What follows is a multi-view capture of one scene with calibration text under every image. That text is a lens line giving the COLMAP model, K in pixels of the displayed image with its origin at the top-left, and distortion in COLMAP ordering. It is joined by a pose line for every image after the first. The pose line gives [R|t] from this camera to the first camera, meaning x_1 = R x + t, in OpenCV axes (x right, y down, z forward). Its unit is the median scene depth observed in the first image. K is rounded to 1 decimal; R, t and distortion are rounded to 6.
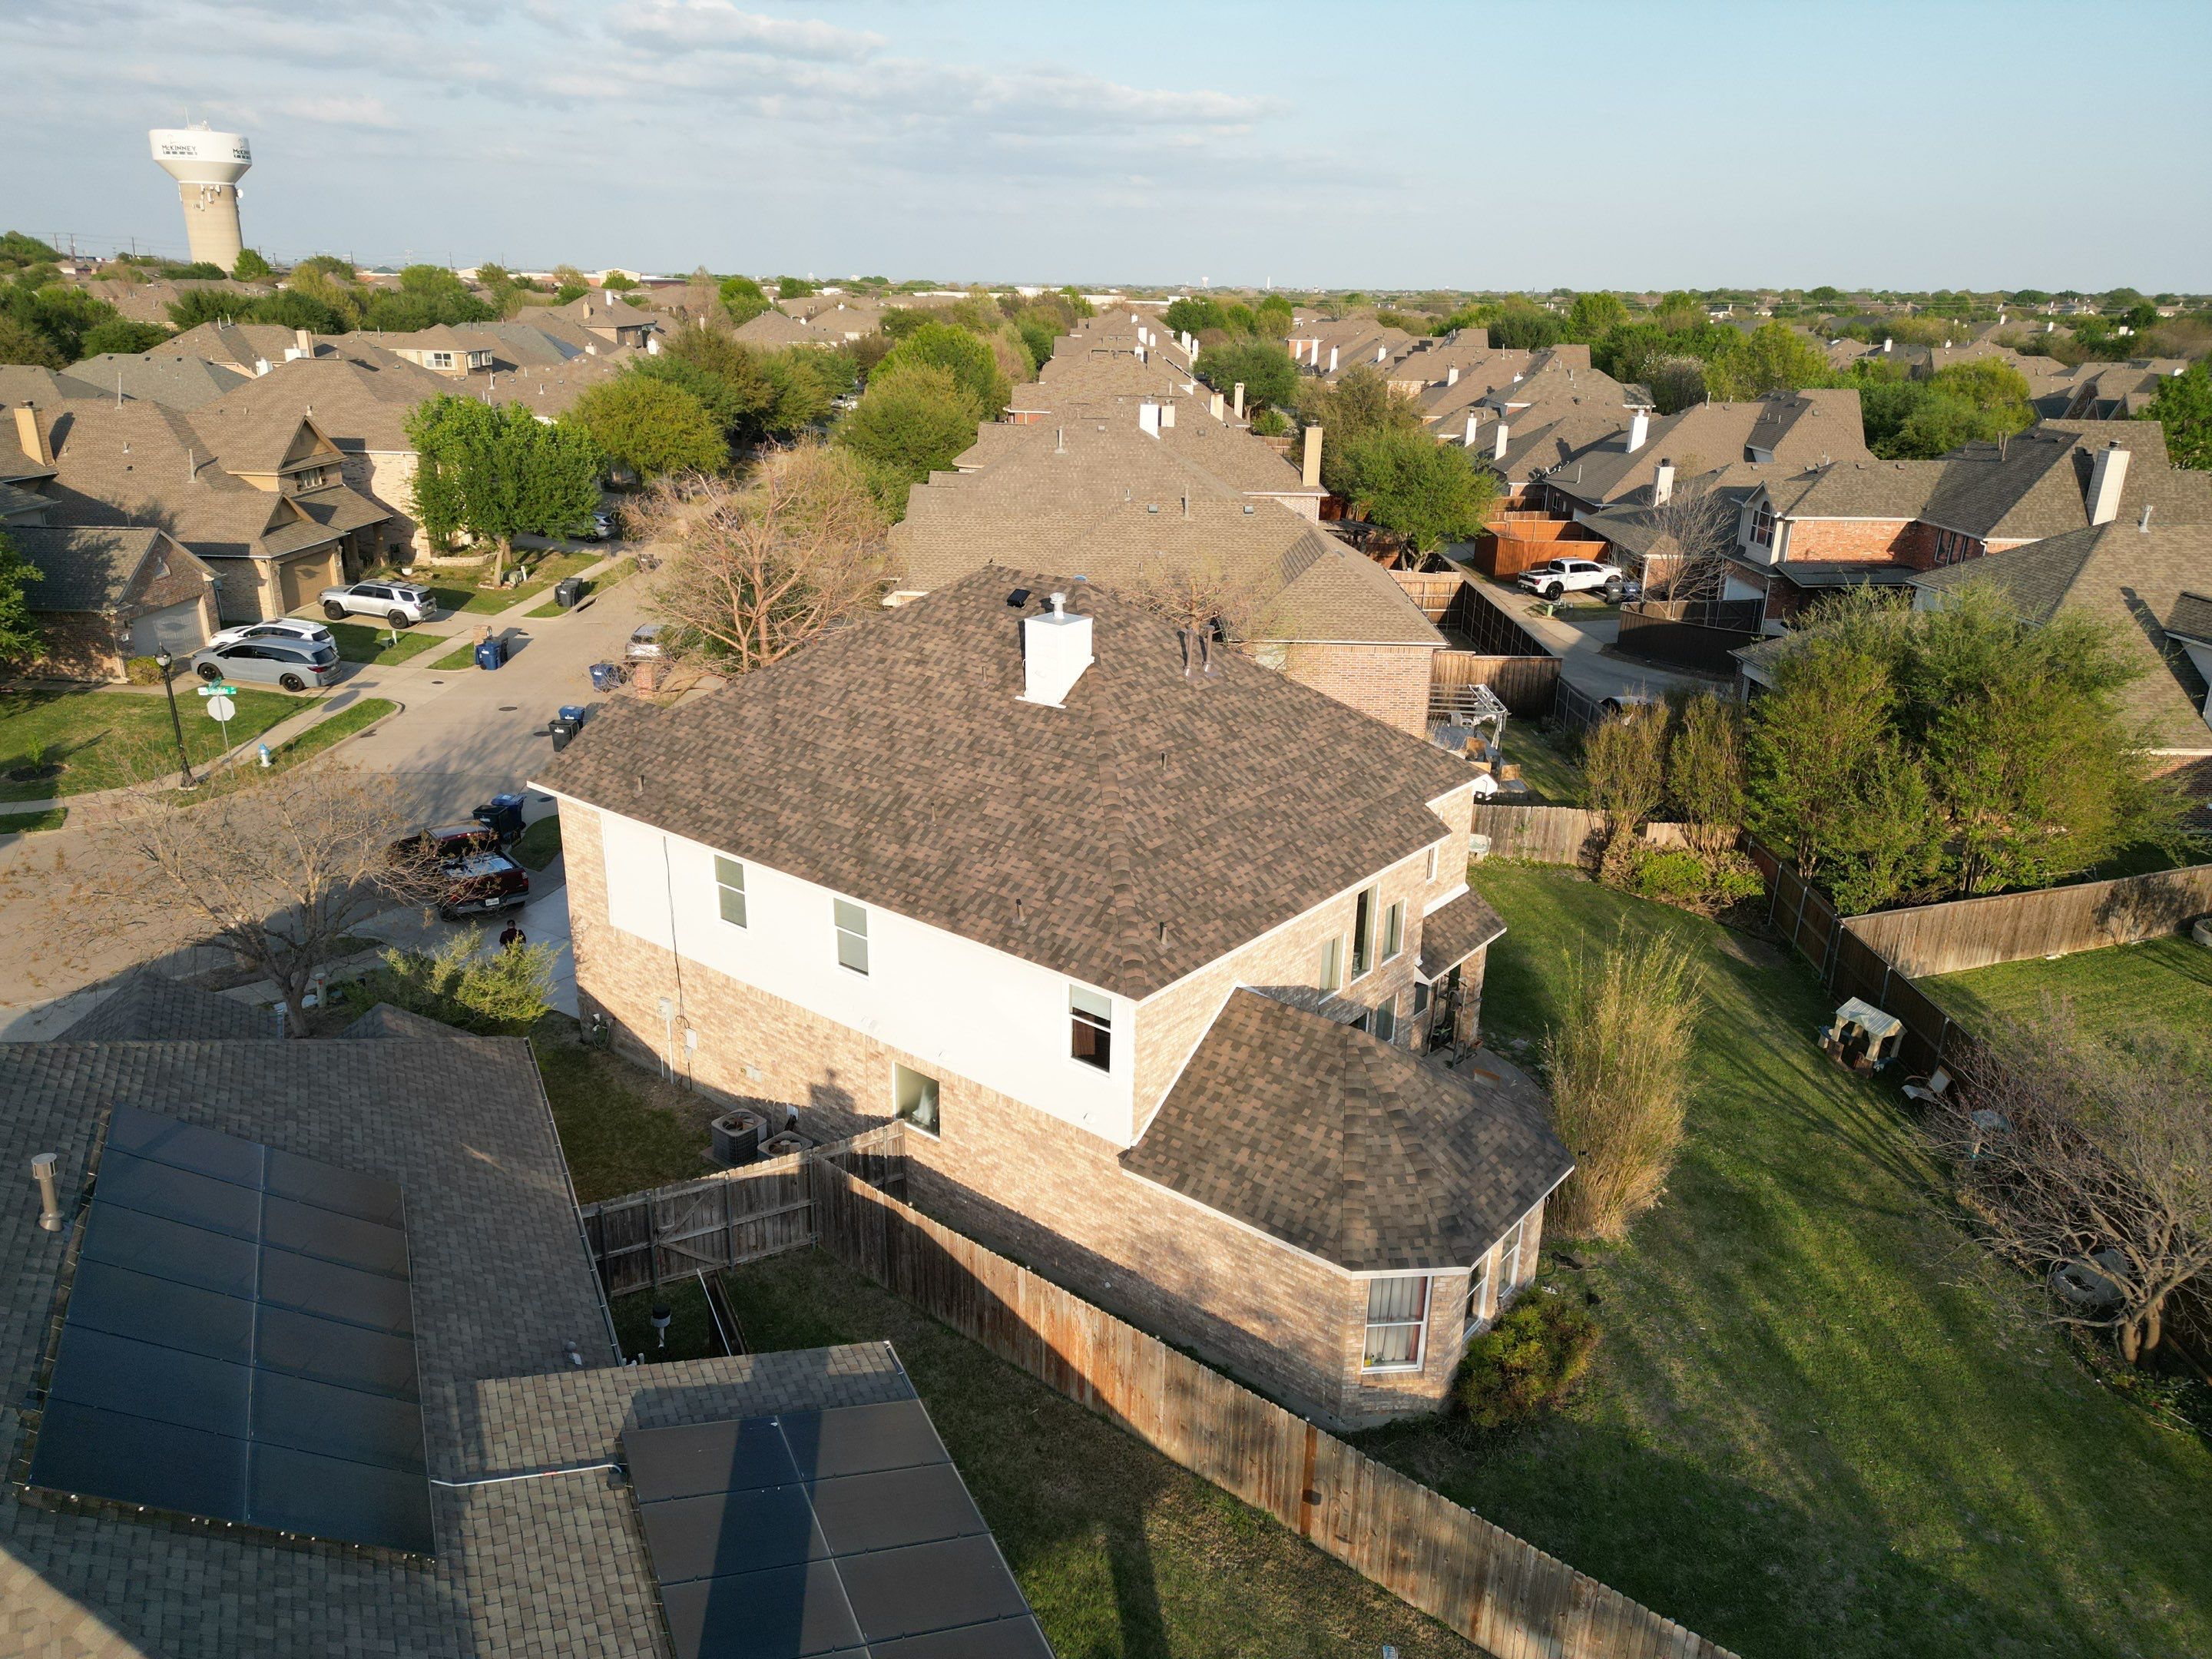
lens RADIAL K [[1540.1, 0, 1108.0], [0, 1540.1, 825.0], [0, 0, 1]] dist [0.034638, -0.029916]
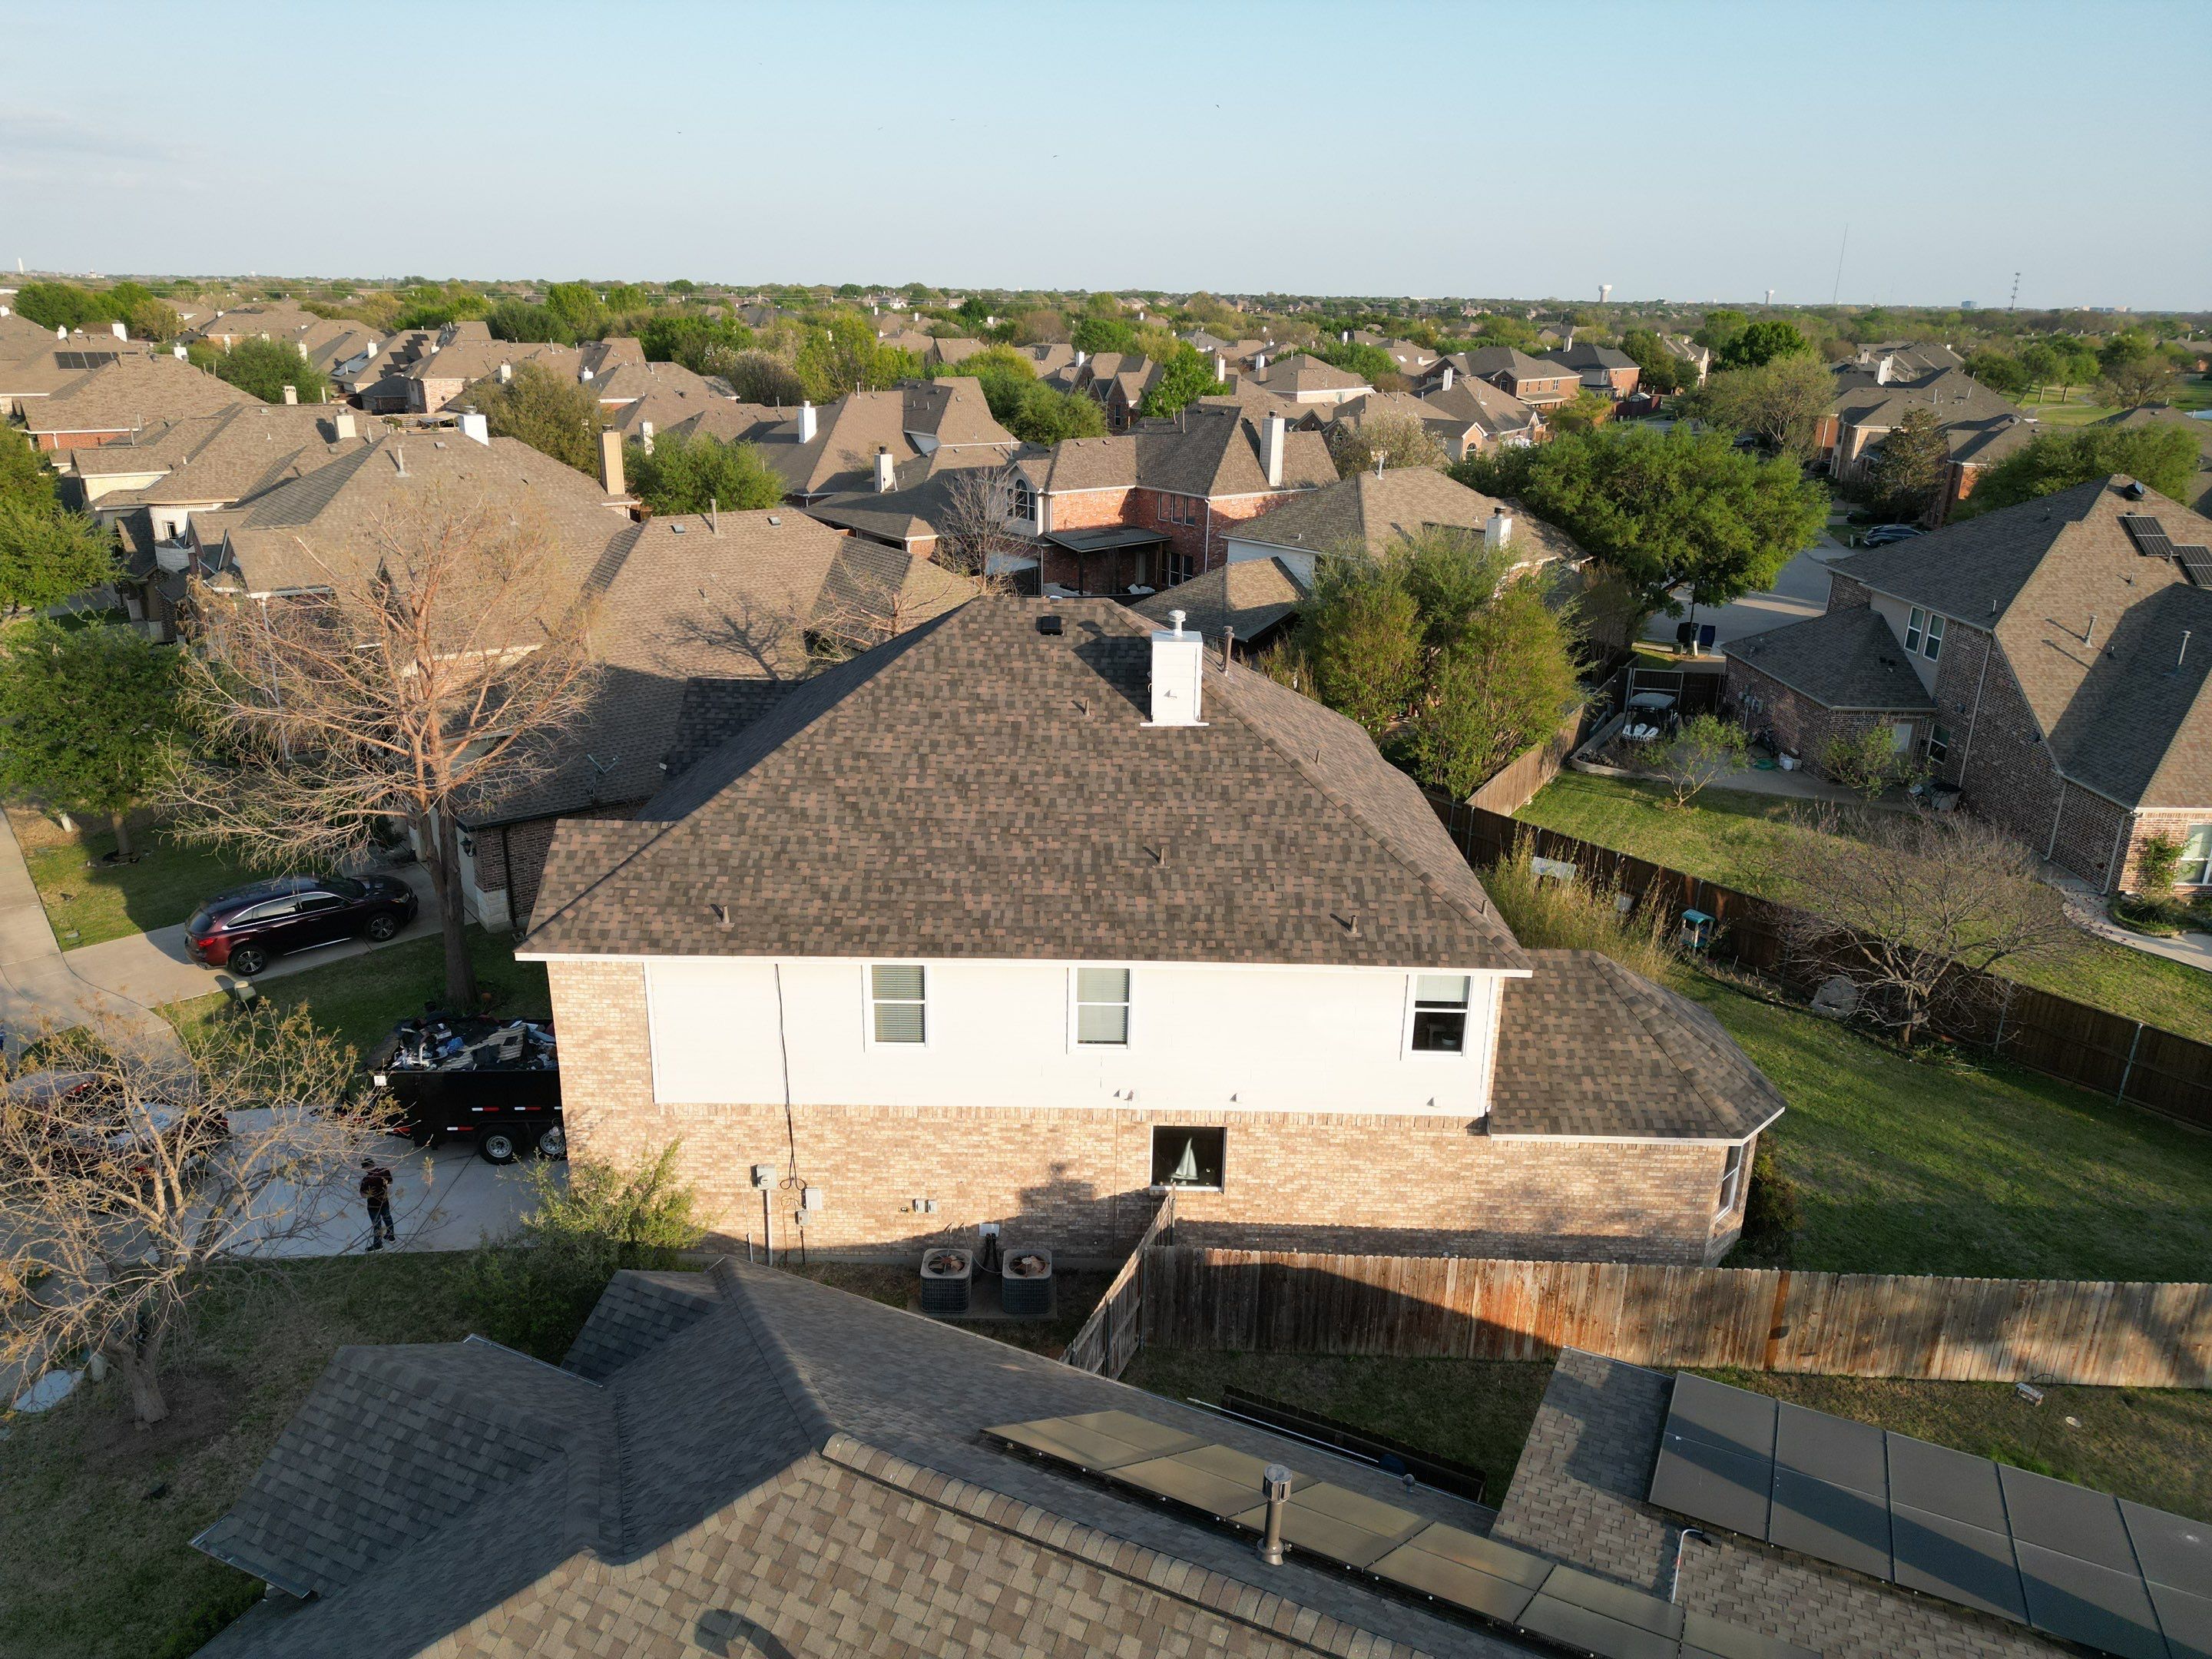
lens RADIAL K [[1540.1, 0, 1113.2], [0, 1540.1, 824.1], [0, 0, 1]] dist [0.034638, -0.029916]
pose [[0.781009, -0.202573, 0.590753, -0.690721], [0.199369, 0.977309, 0.071549, -0.099779], [-0.591842, 0.061897, 0.803674, 0.259526]]
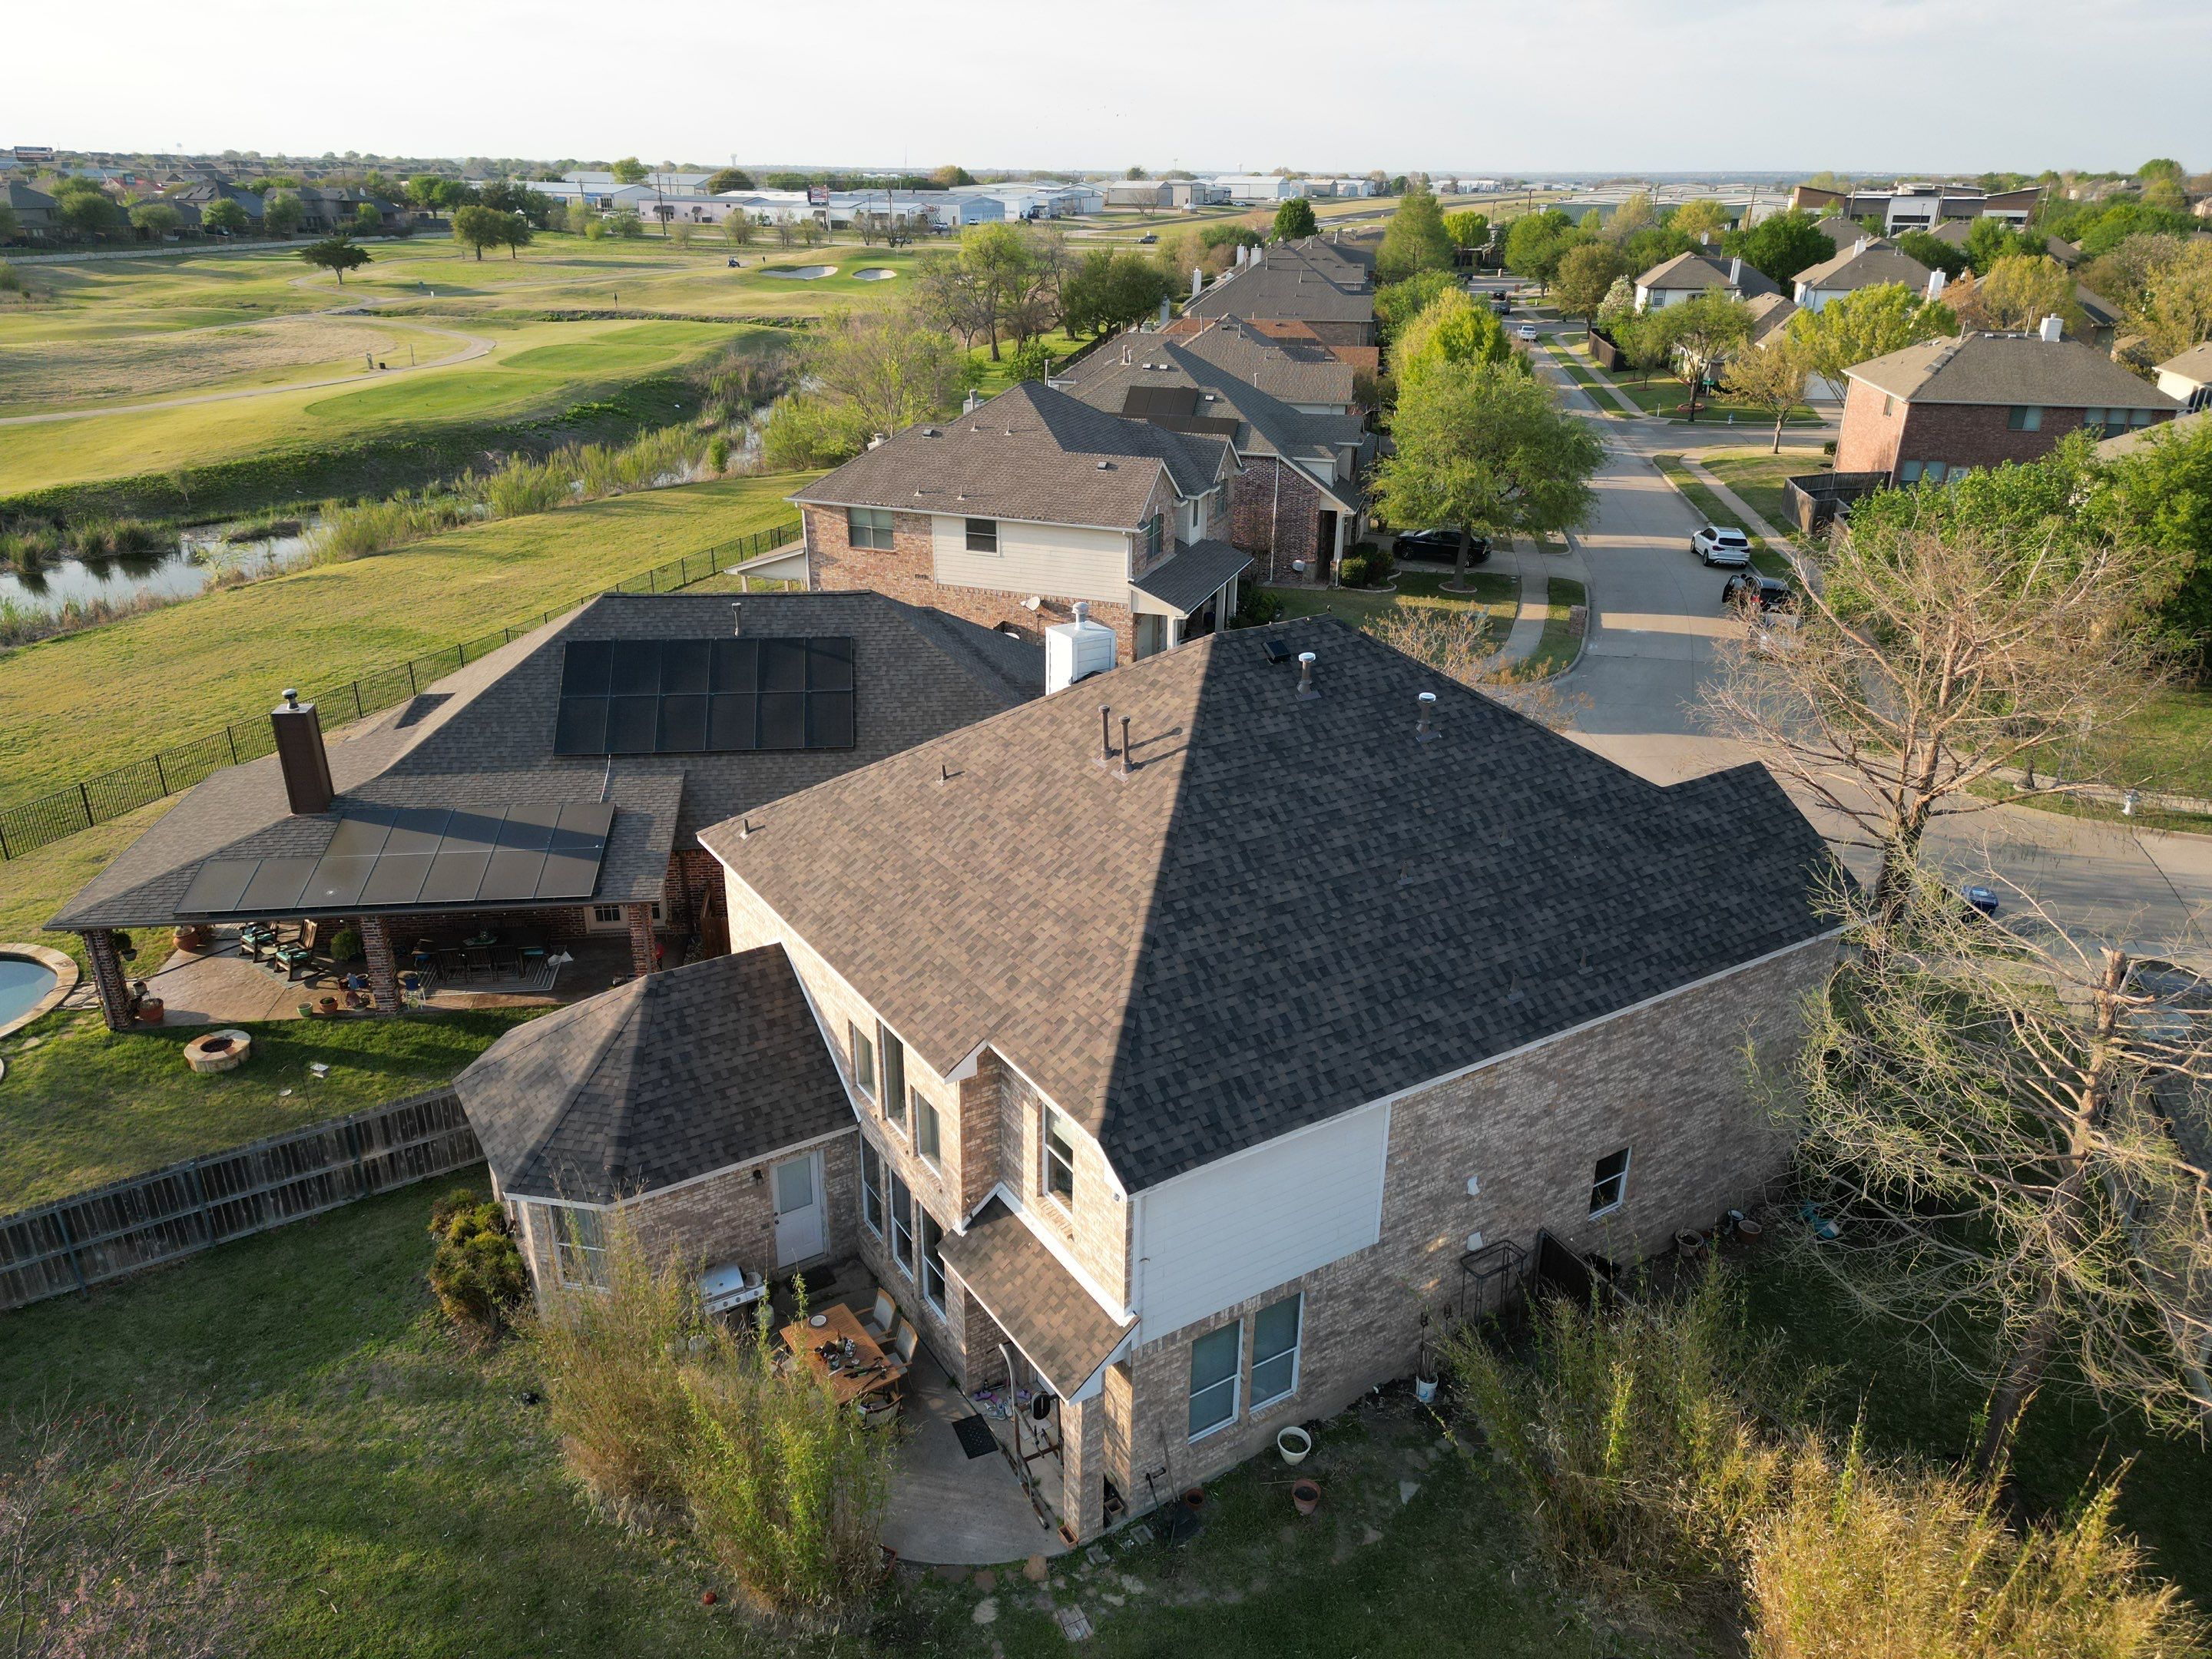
lens RADIAL K [[1540.1, 0, 1104.5], [0, 1540.1, 840.0], [0, 0, 1]] dist [0.034638, -0.029916]
pose [[-0.329734, 0.347273, -0.877882, 0.872063], [-0.322208, 0.832657, 0.450405, -0.476133], [0.887388, 0.431374, -0.162661, 1.274559]]
